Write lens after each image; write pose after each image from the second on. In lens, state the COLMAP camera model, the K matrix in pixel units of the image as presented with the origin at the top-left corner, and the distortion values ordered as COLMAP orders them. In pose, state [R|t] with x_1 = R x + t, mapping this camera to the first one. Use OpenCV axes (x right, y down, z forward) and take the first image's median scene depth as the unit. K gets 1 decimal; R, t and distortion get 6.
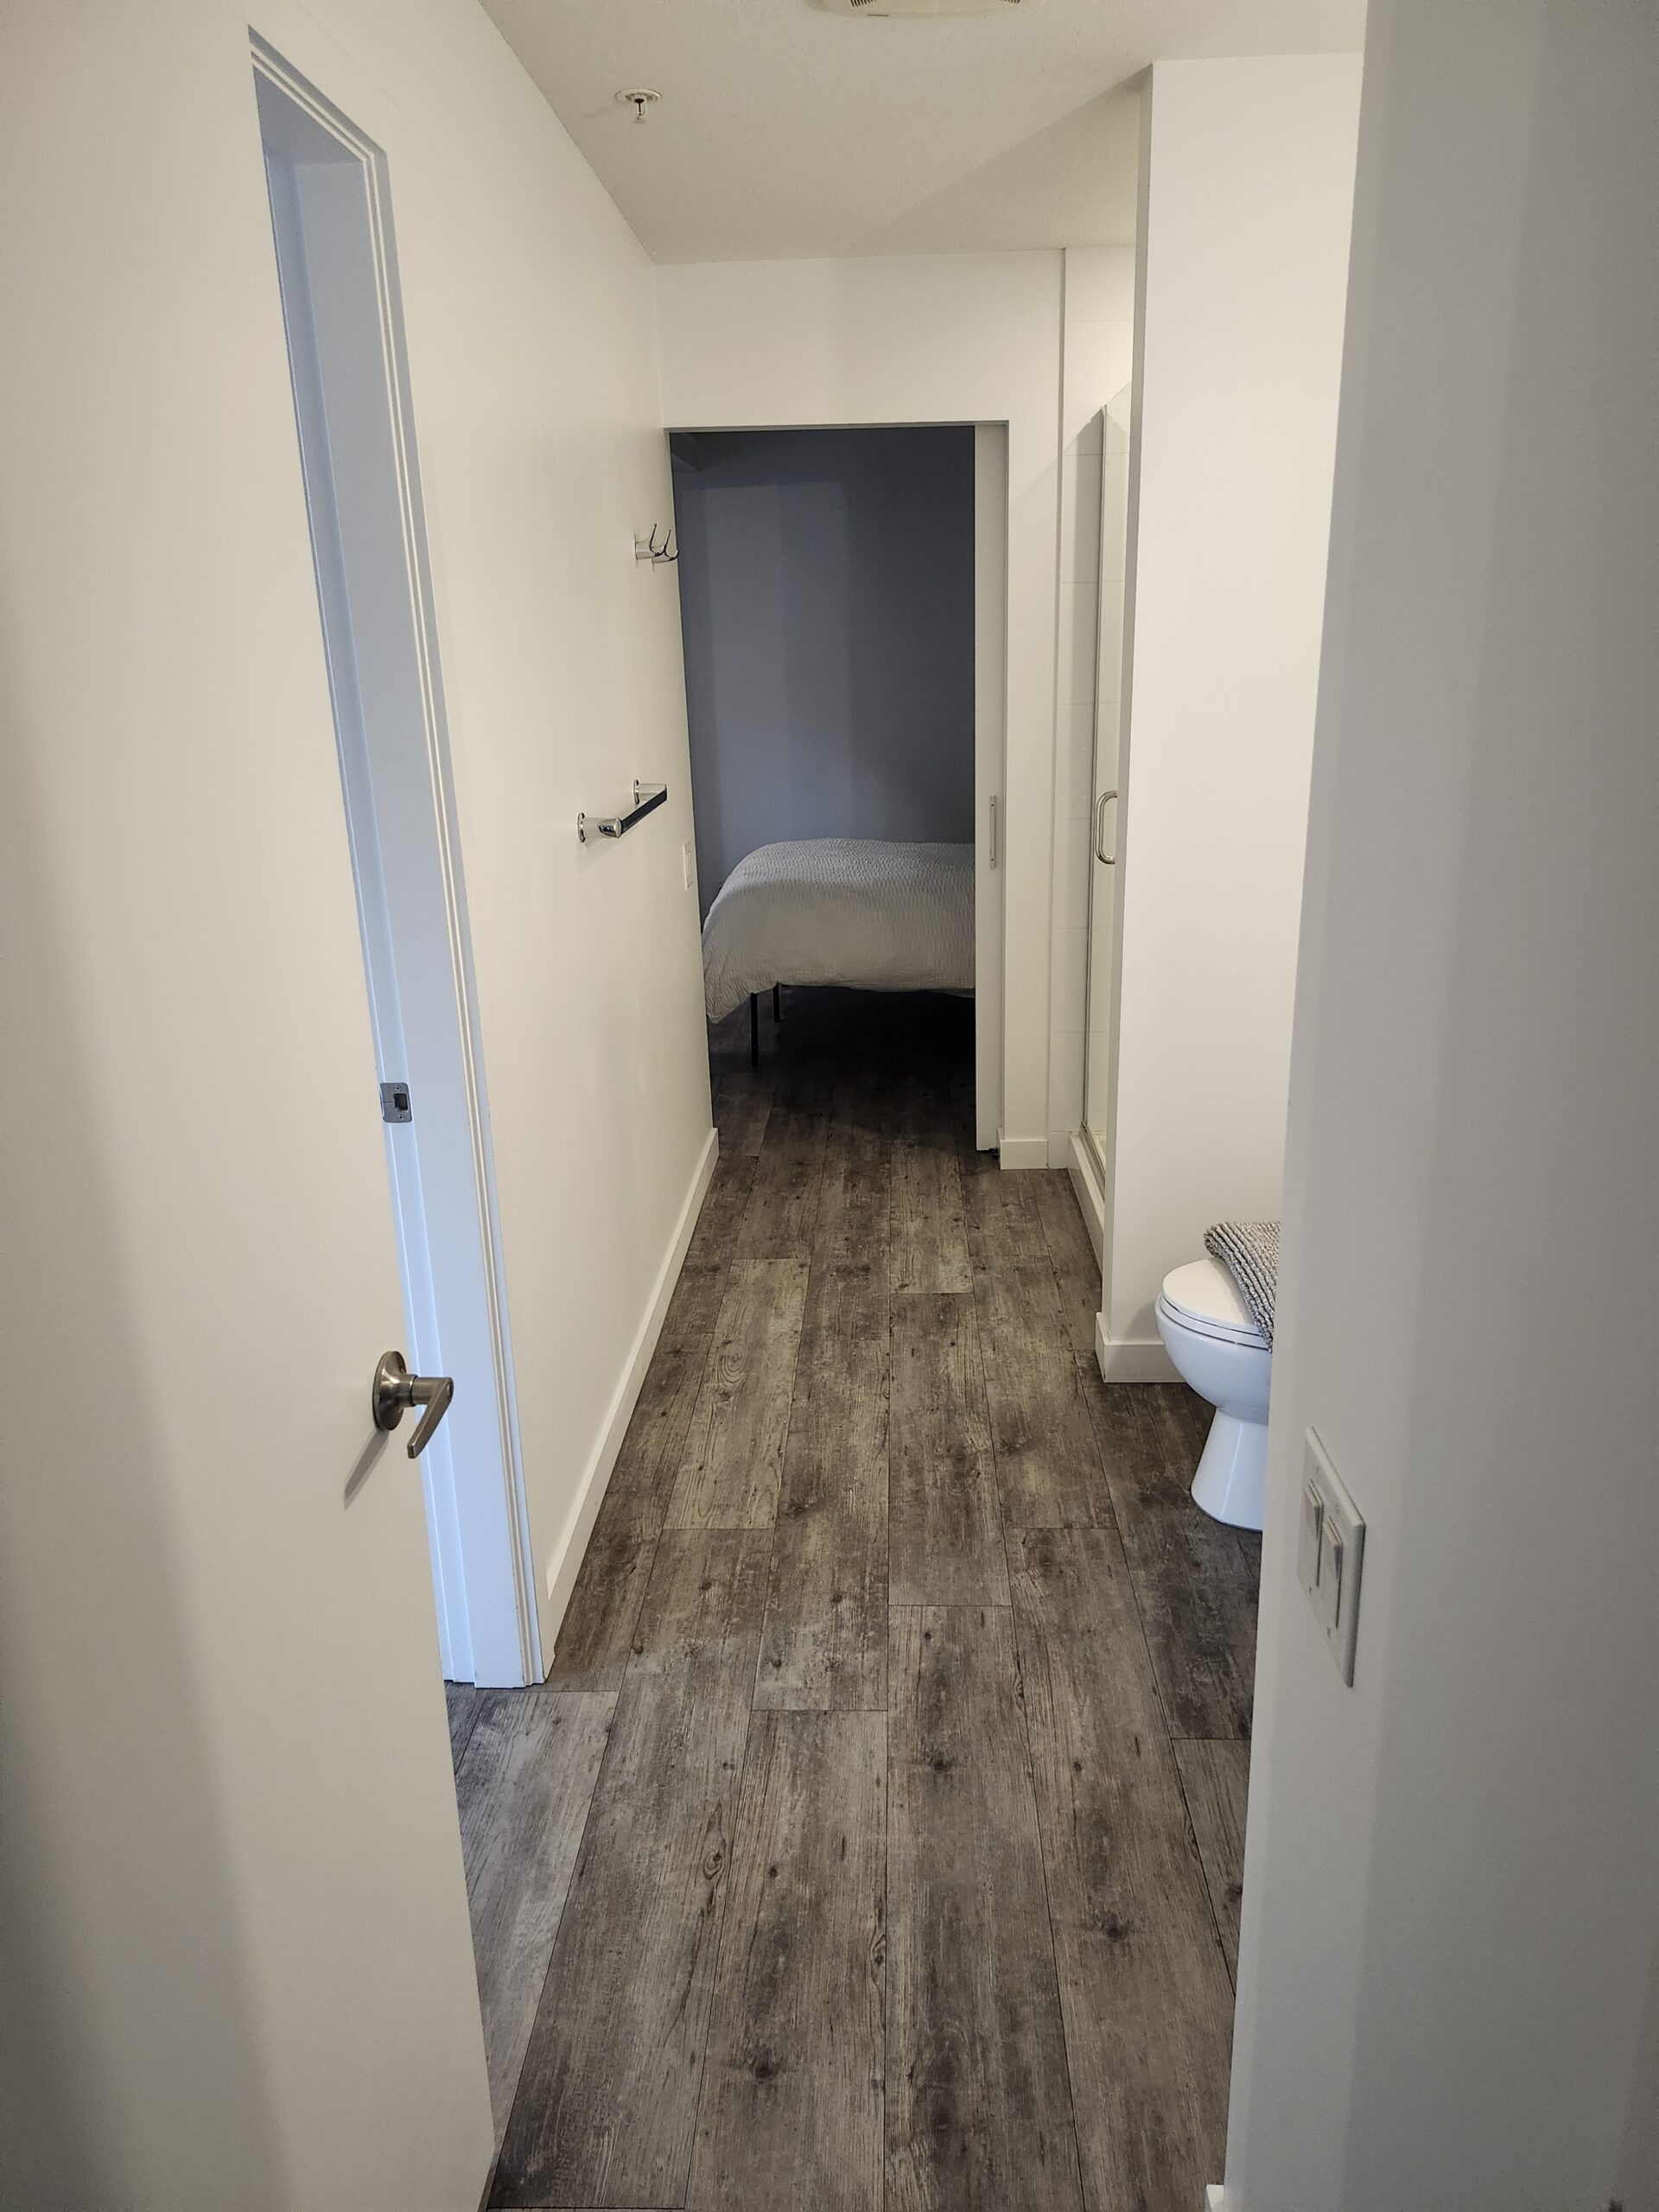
lens RADIAL K [[1523.9, 0, 846.6], [0, 1523.9, 1105.2], [0, 0, 1]] dist [0.029722, -0.027888]
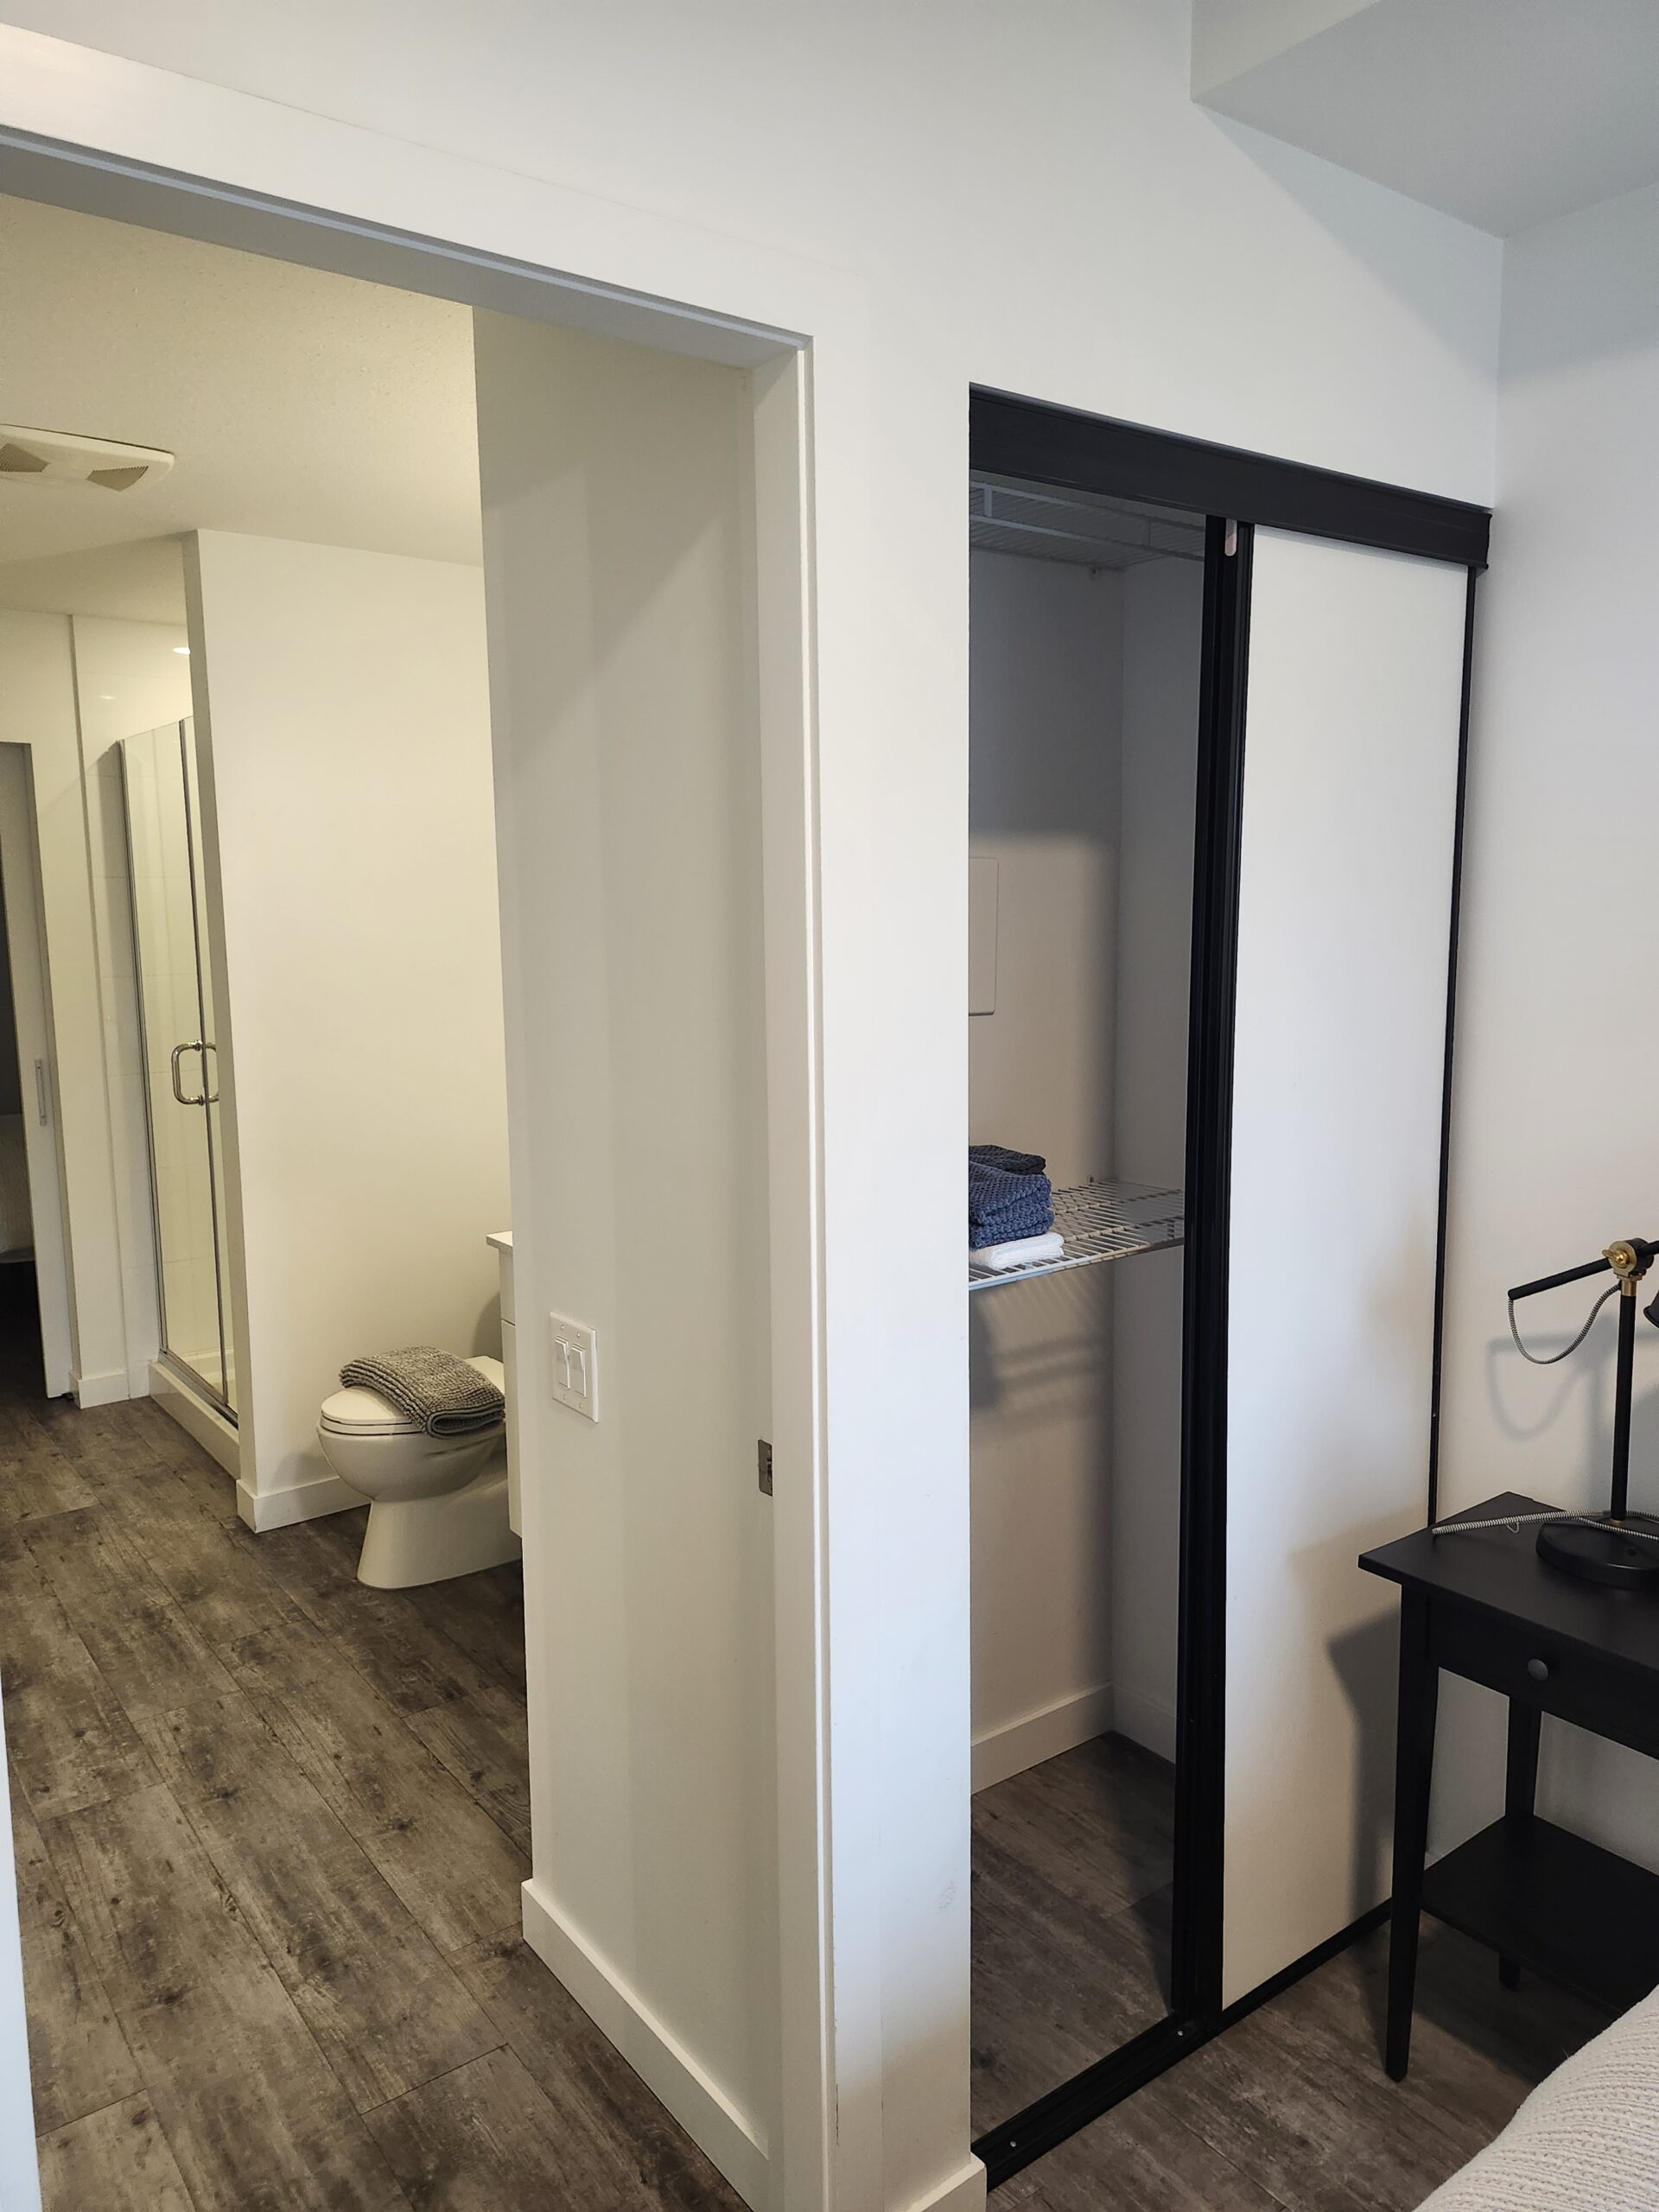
lens RADIAL K [[1523.9, 0, 853.8], [0, 1523.9, 1113.4], [0, 0, 1]] dist [0.029722, -0.027888]
pose [[0.774033, -0.070263, 0.629234, -0.227932], [0.181515, 0.976732, -0.114219, 0.098812], [-0.606568, 0.202625, 0.768777, -0.296342]]
